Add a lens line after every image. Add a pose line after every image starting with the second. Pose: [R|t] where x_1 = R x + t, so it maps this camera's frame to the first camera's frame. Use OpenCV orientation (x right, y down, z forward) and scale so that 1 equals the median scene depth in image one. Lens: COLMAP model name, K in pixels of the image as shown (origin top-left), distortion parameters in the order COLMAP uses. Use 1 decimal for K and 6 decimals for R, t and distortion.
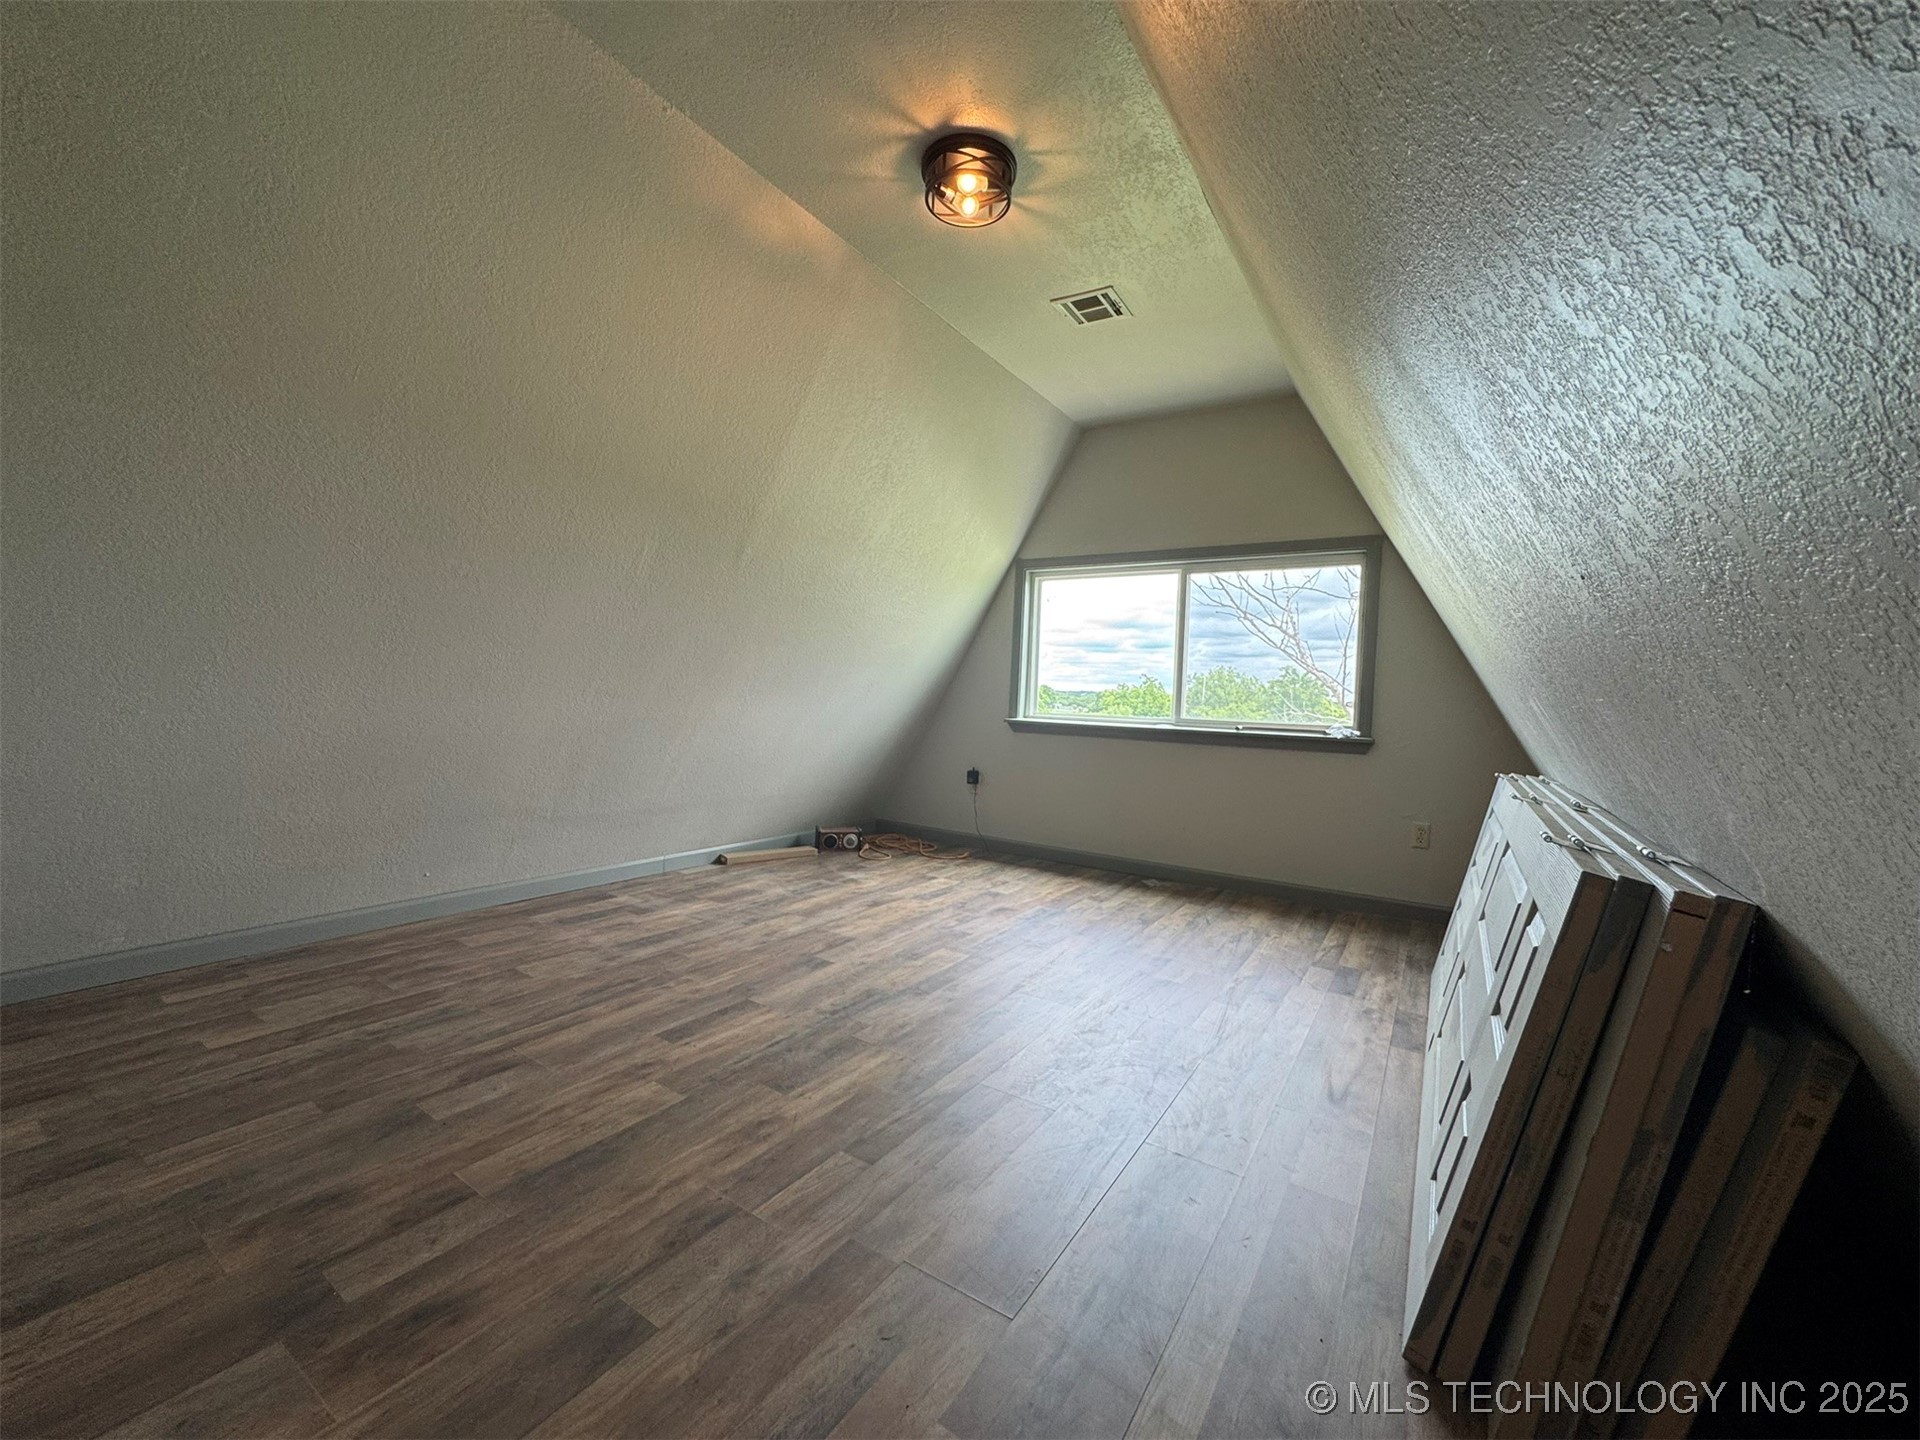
lens RADIAL K [[769.4, 0, 958.8], [0, 769.4, 718.7], [0, 0, 1]] dist [-0.002629, -0.000135]
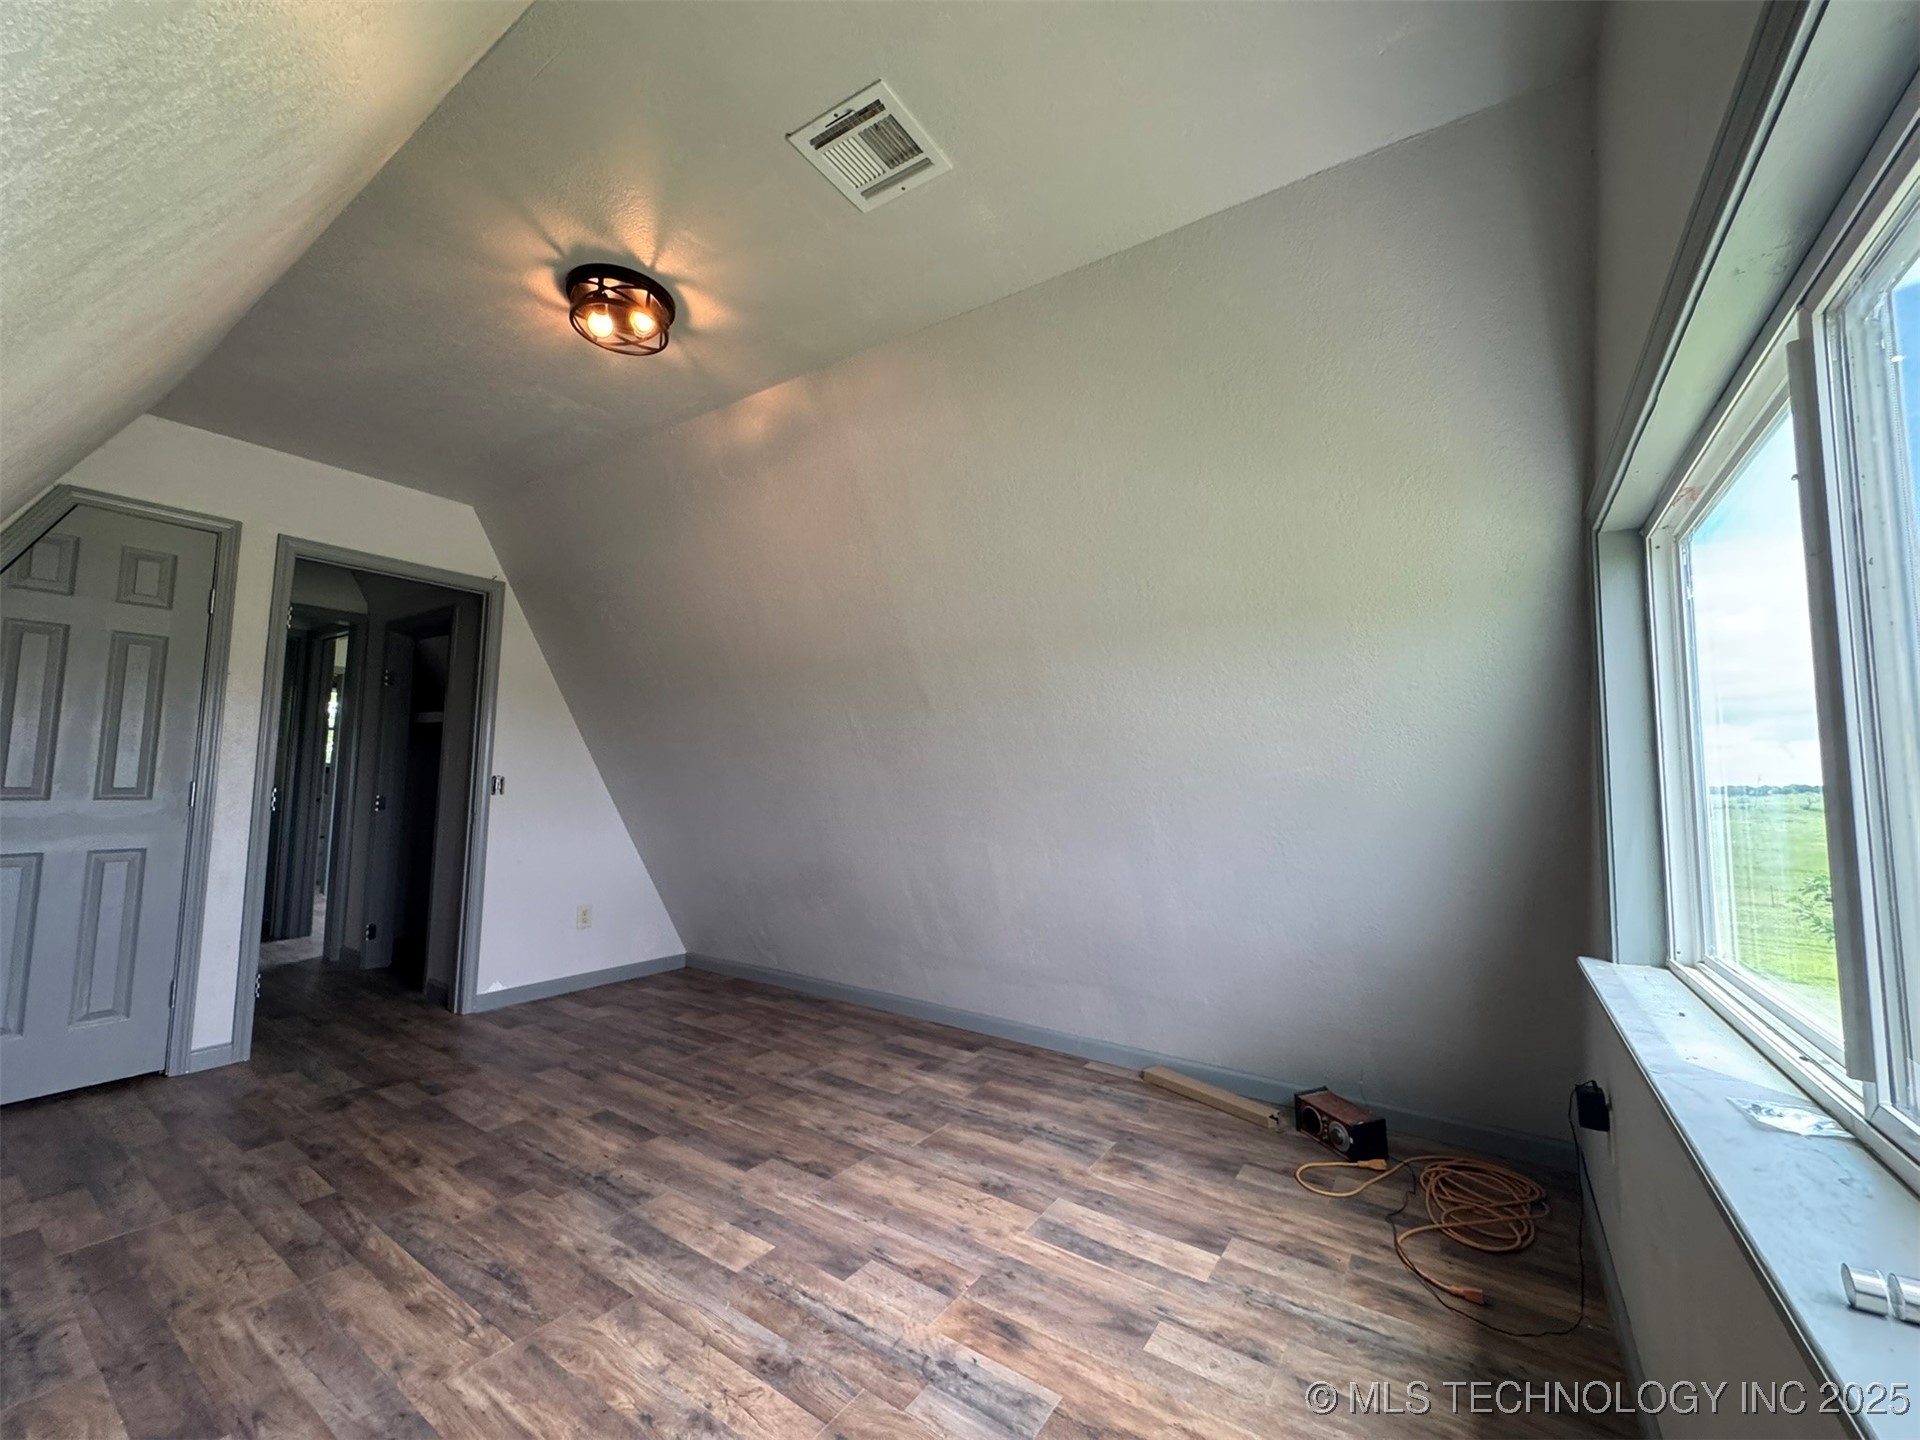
lens RADIAL K [[769.4, 0, 958.3], [0, 769.4, 719.8], [0, 0, 1]] dist [-0.002629, -0.000135]
pose [[-0.029436, -0.127854, -0.991356, 0.735659], [-0.050628, 0.990704, -0.126266, -0.082319], [0.998284, 0.046474, -0.035636, 1.234188]]
